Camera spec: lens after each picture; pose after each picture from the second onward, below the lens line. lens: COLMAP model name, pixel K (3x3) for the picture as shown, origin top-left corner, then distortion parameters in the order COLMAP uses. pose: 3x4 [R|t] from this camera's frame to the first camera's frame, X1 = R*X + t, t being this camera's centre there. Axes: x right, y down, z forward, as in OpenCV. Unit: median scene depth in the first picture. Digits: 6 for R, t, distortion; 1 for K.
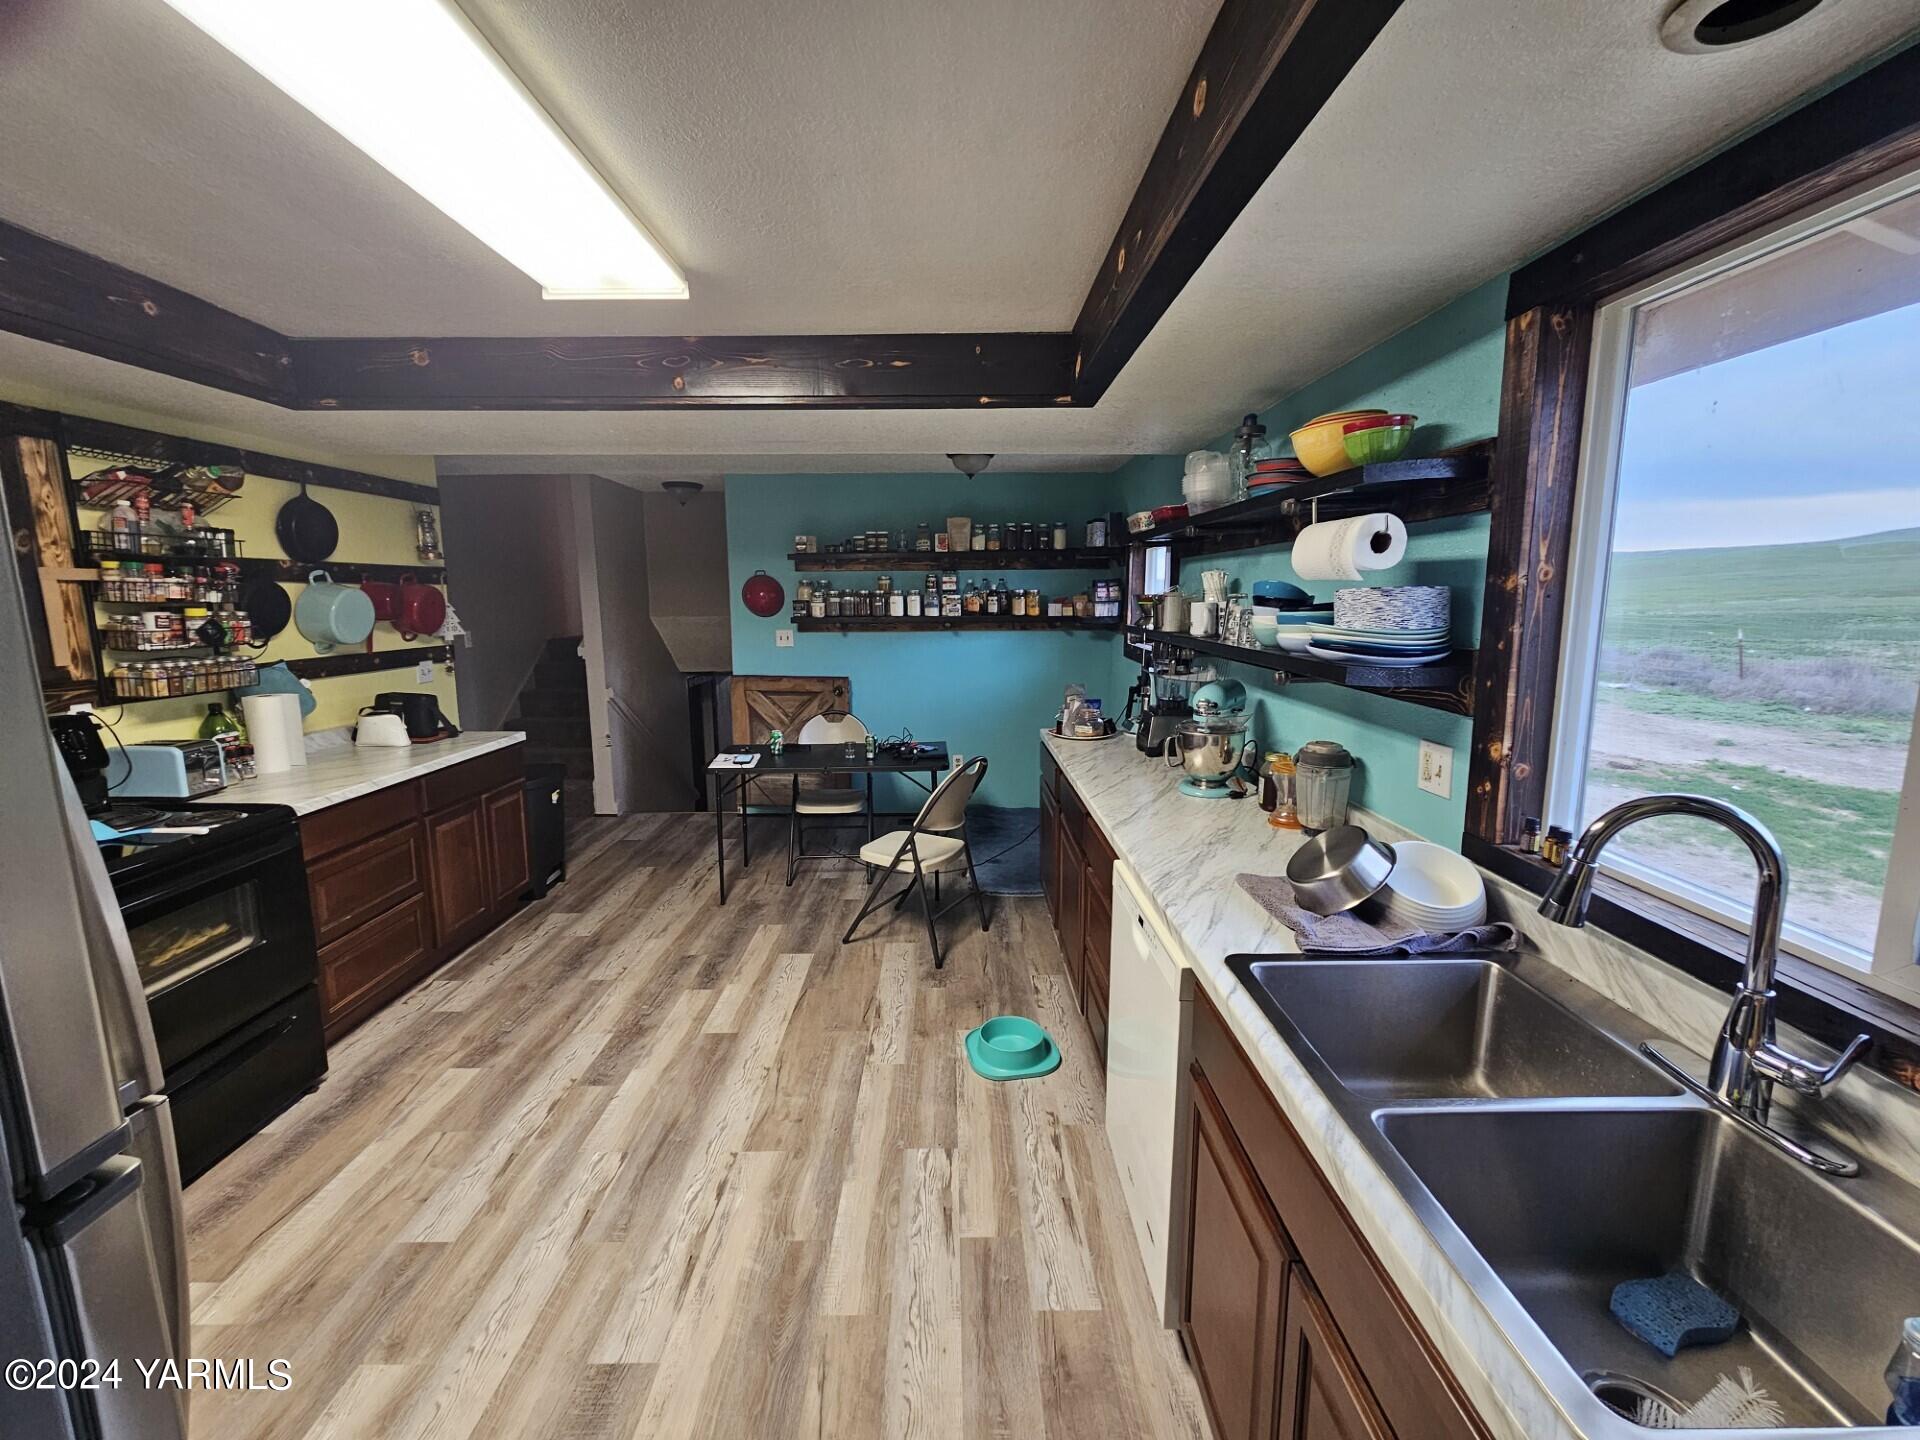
lens RADIAL K [[785.4, 0, 948.8], [0, 785.4, 712.8], [0, 0, 1]] dist [0.000882, 0.000327]
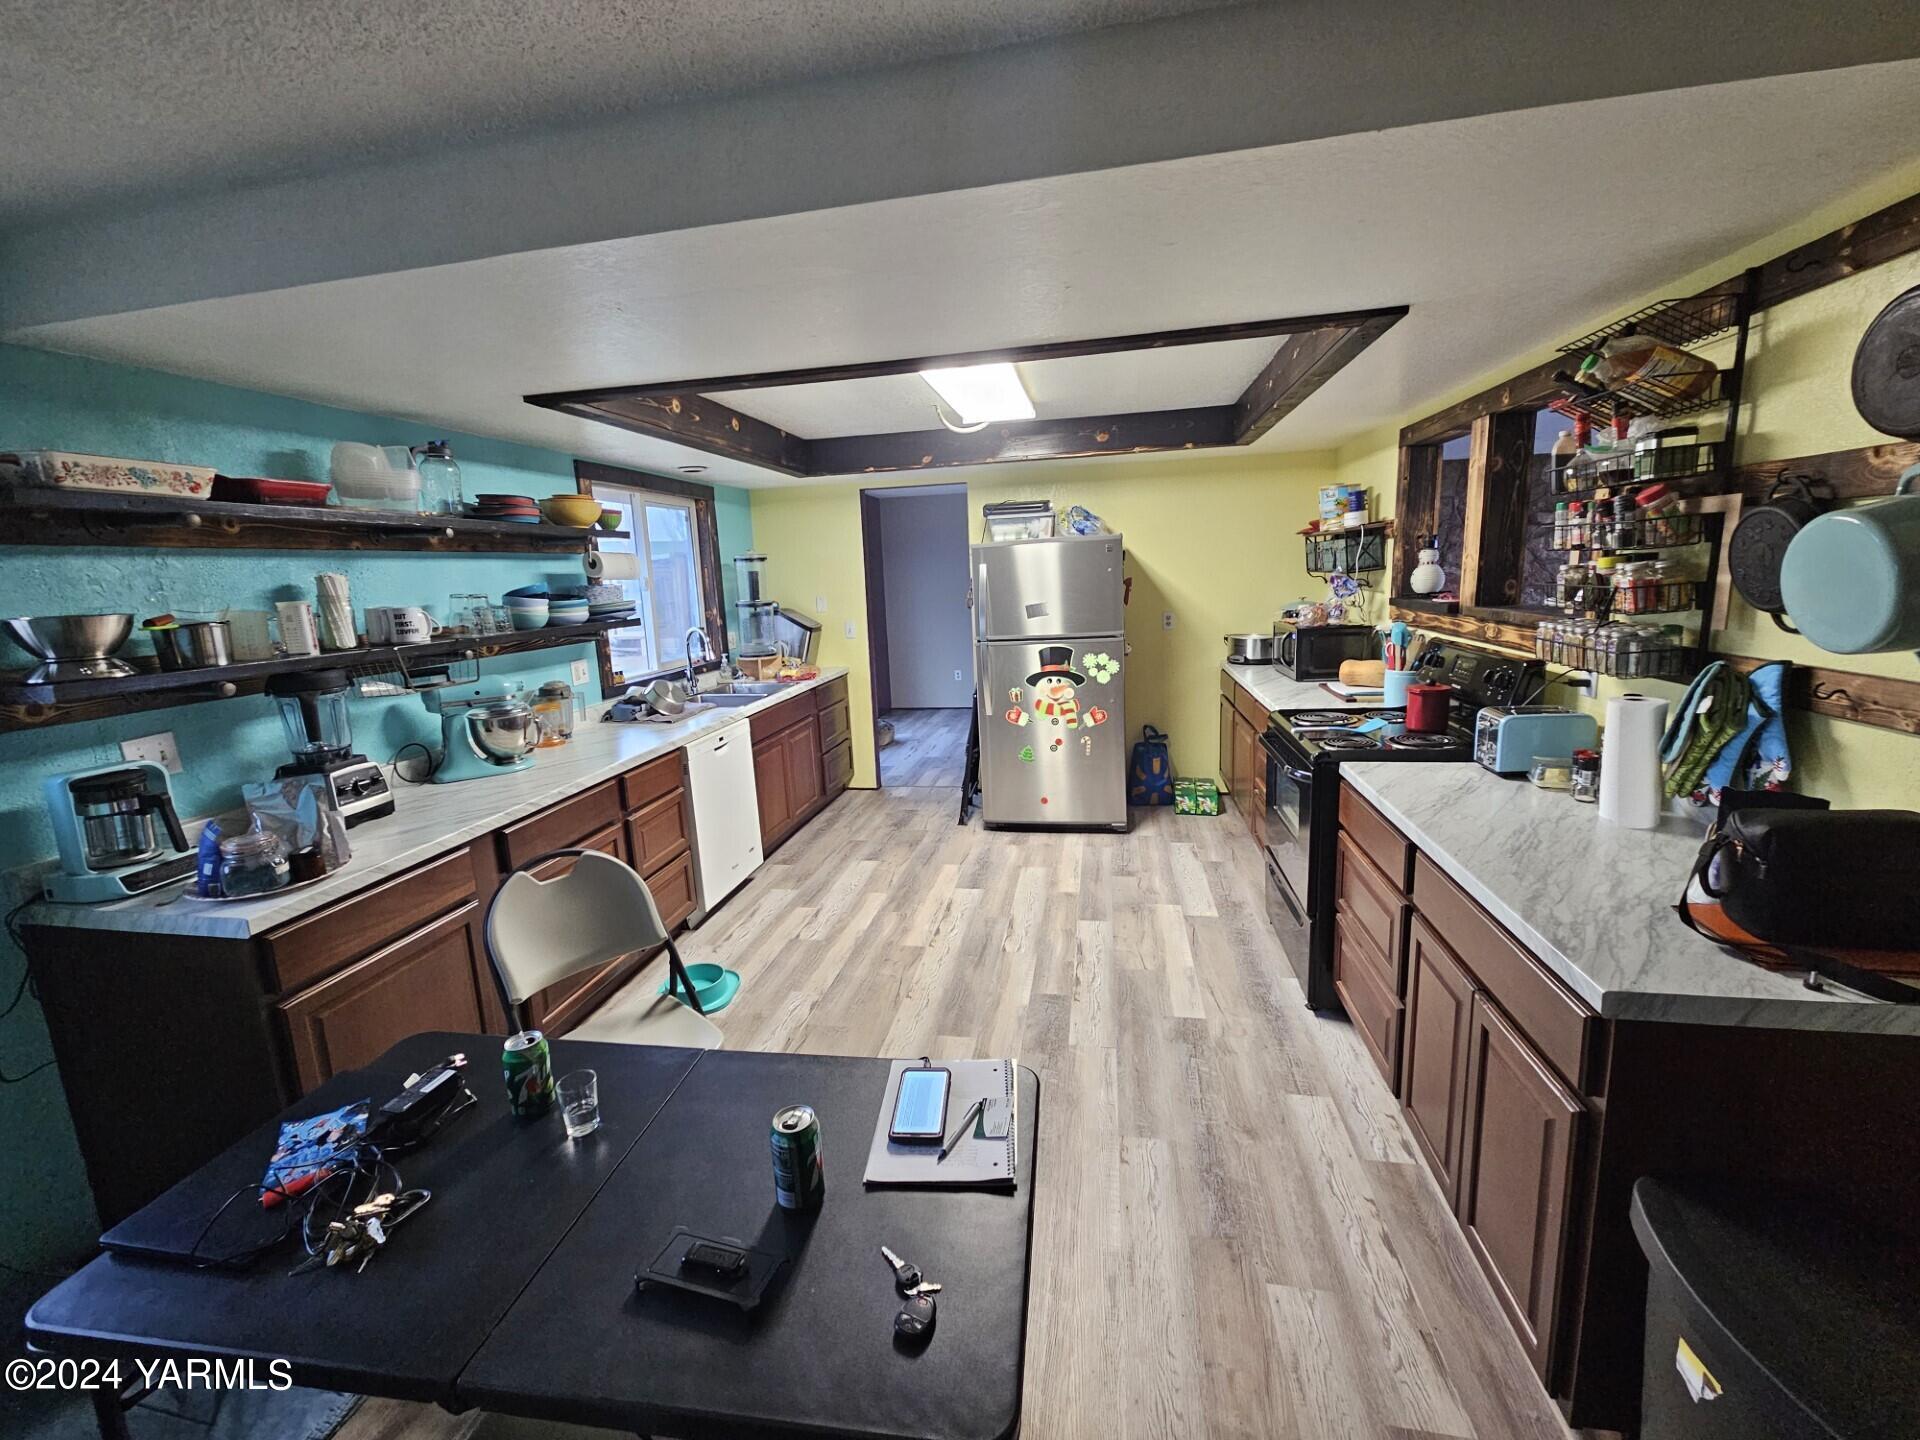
lens RADIAL K [[785.4, 0, 948.6], [0, 785.4, 712.4], [0, 0, 1]] dist [0.000882, 0.000327]
pose [[-0.980516, 0.014054, 0.195937, -0.400159], [0.077685, 0.943870, 0.321051, -0.224545], [-0.180427, 0.330017, -0.926572, 1.476212]]
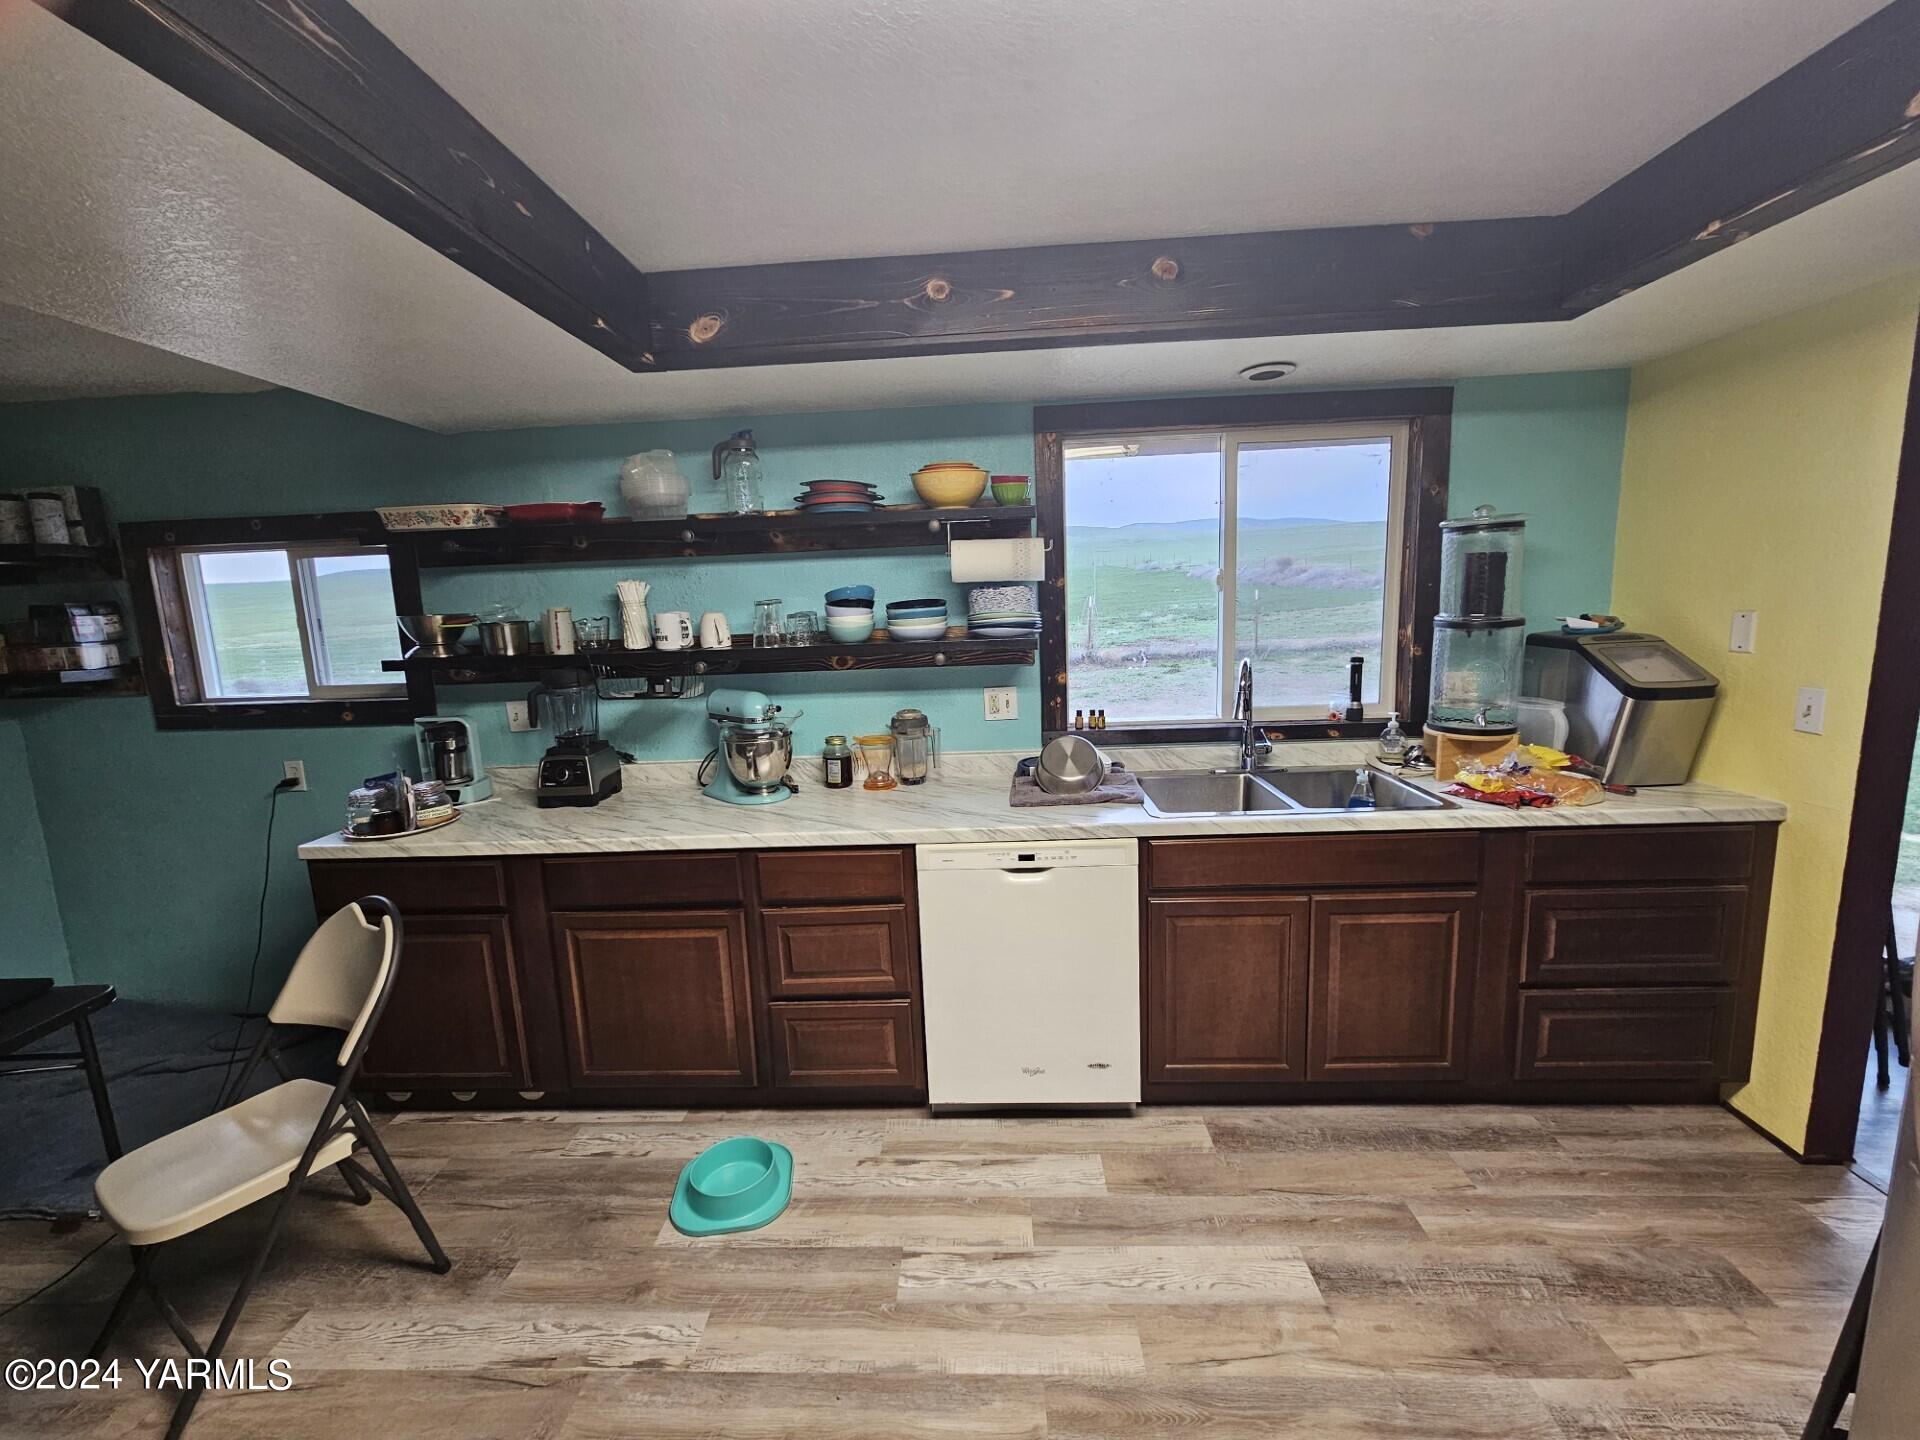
lens RADIAL K [[785.4, 0, 950.0], [0, 785.4, 713.4], [0, 0, 1]] dist [0.000882, 0.000327]
pose [[0.048777, -0.145920, 0.988093, -0.490418], [0.189332, 0.972686, 0.134298, -0.072968], [-0.980701, 0.180527, 0.075072, 0.517826]]
